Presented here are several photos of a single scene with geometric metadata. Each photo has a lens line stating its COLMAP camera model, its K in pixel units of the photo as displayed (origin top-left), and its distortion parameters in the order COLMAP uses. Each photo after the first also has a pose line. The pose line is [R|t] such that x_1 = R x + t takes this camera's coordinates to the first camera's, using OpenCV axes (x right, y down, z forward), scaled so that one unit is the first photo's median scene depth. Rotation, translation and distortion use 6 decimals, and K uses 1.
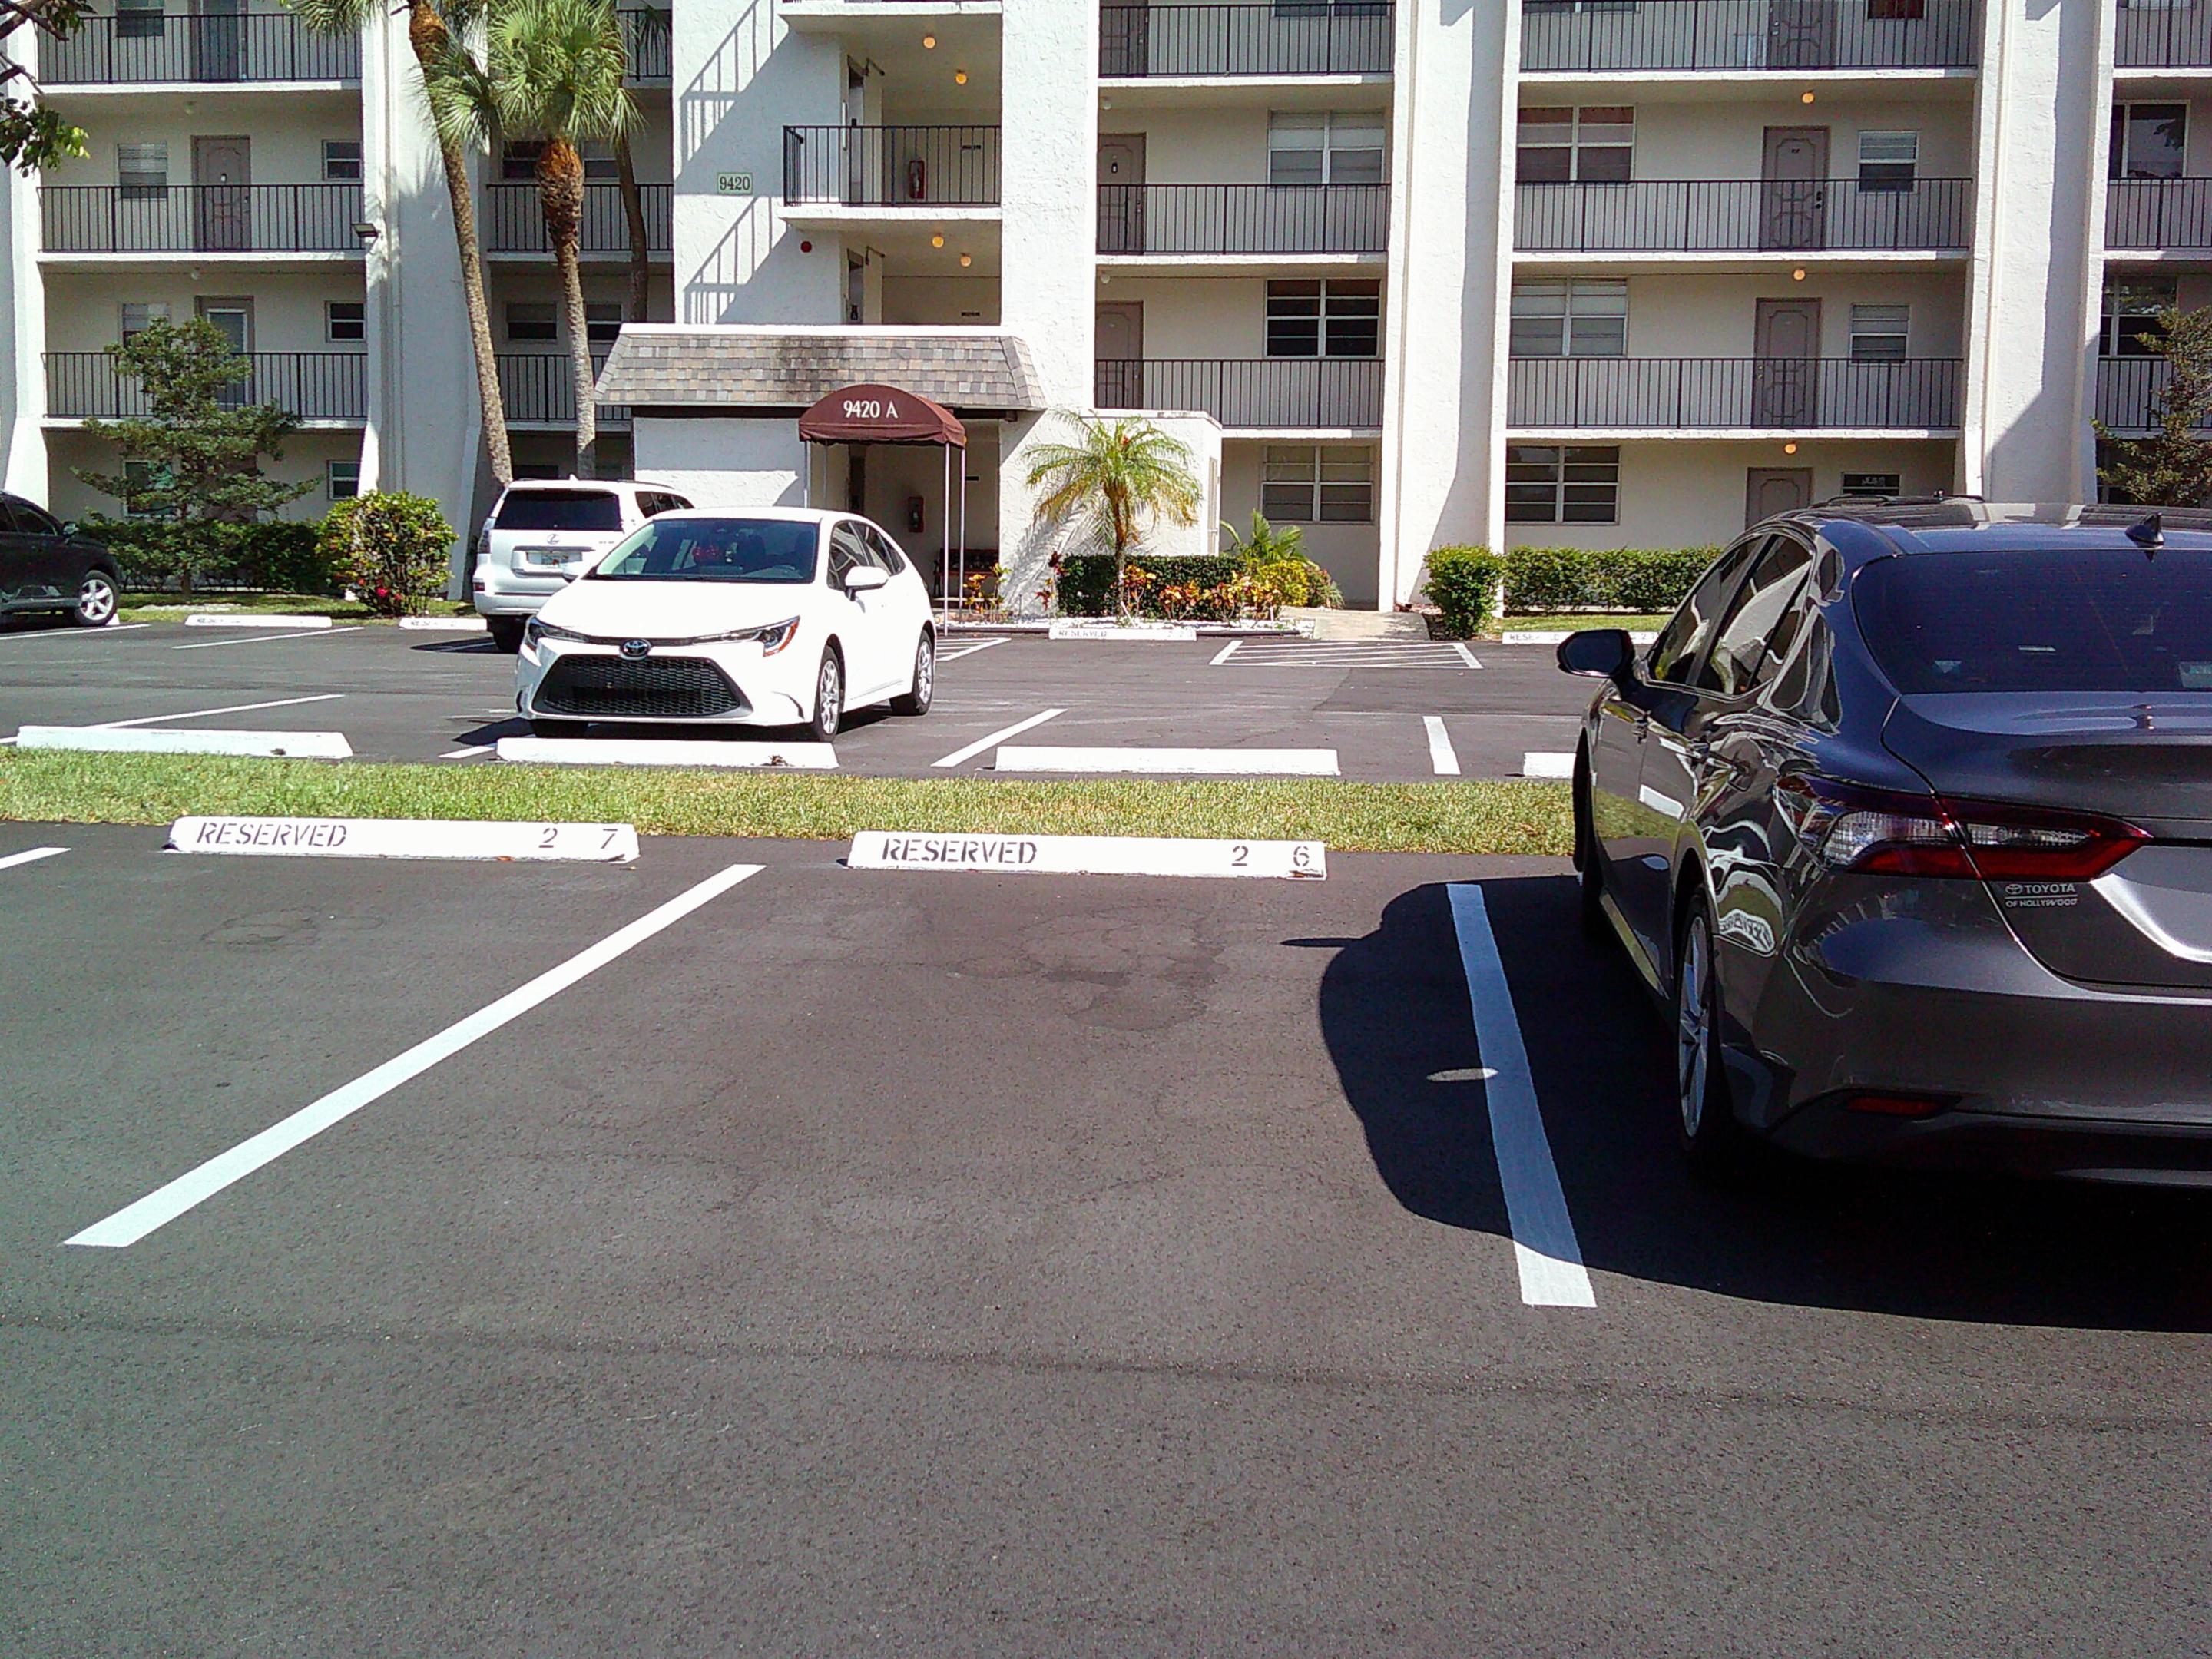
lens RADIAL K [[2397.9, 0, 1102.9], [0, 2397.9, 784.2], [0, 0, 1]] dist [0.178952, -0.536363]
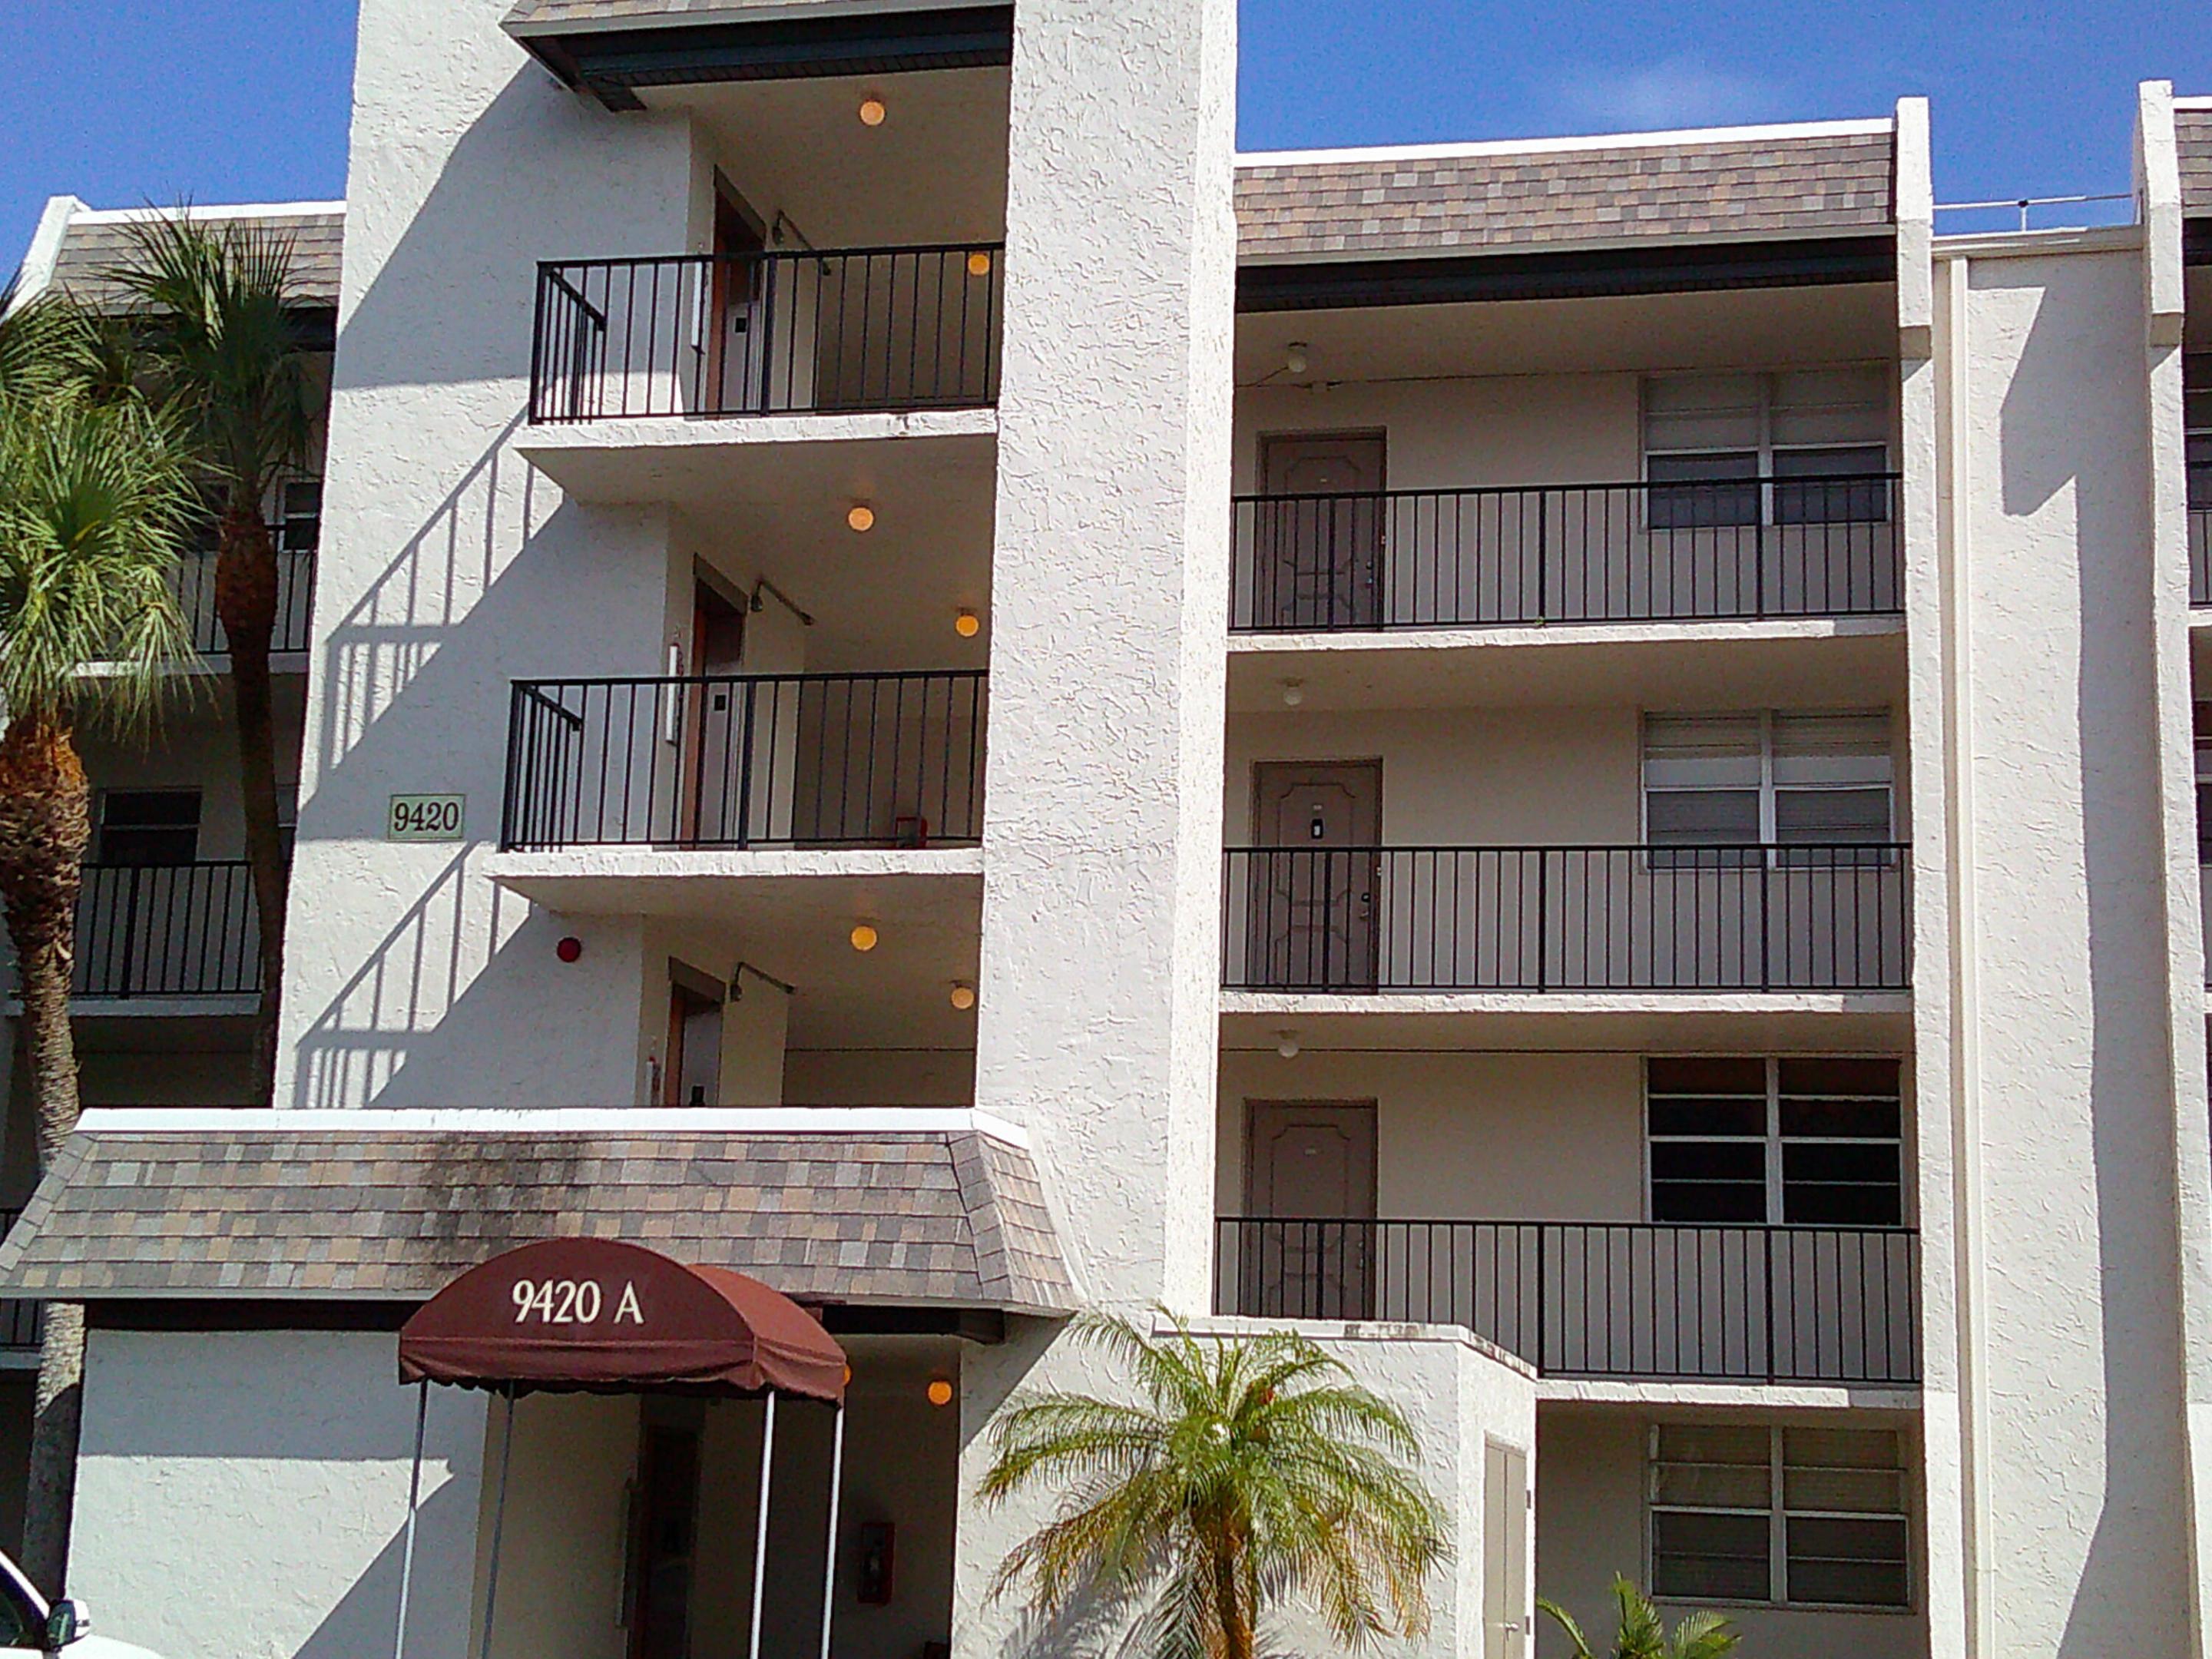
lens RADIAL K [[3538.0, 0, 1110.2], [0, 3538.0, 761.8], [0, 0, 1]] dist [0.210678, -0.672667]
pose [[0.993921, -0.003556, -0.110037, 0.047634], [-0.031749, 0.947760, -0.317401, -0.050818], [0.105417, 0.318965, 0.941885, 0.384728]]
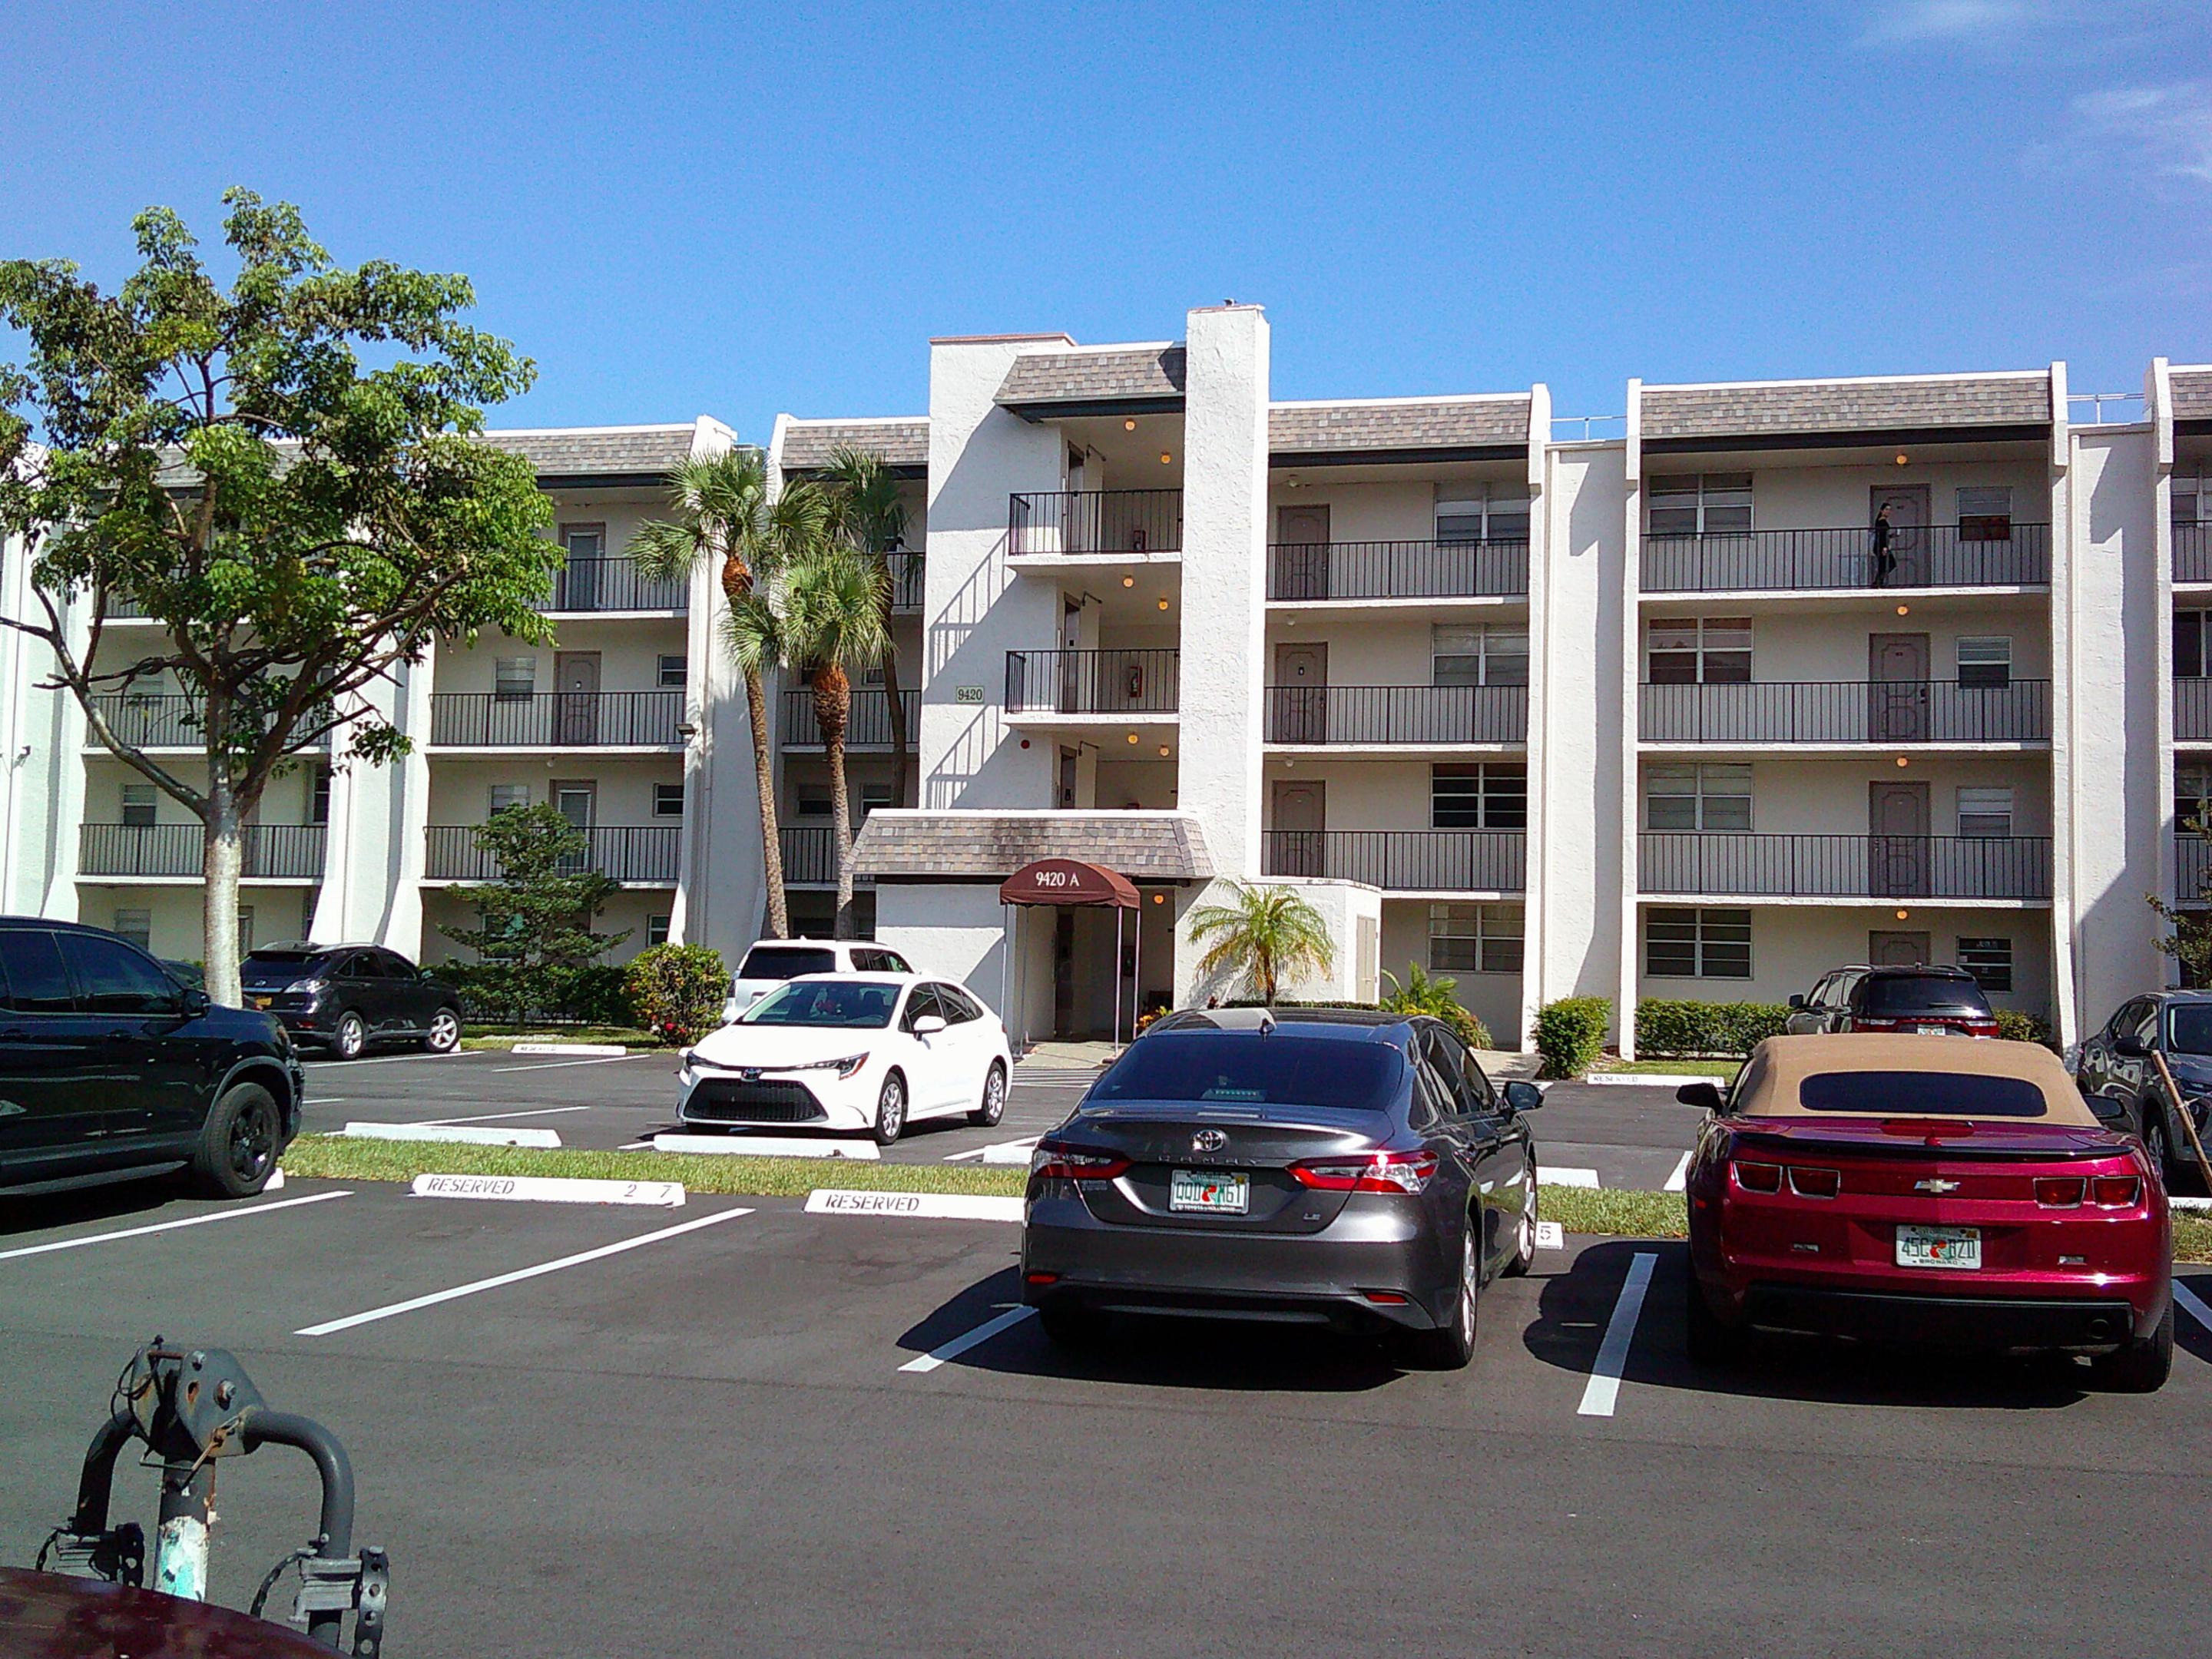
lens RADIAL K [[2397.9, 0, 1102.9], [0, 2397.9, 784.2], [0, 0, 1]] dist [0.178952, -0.536363]
pose [[0.989539, -0.001343, -0.144257, 0.089722], [-0.024311, 0.984102, -0.175930, 0.008981], [0.142200, 0.177597, 0.973775, -0.165117]]
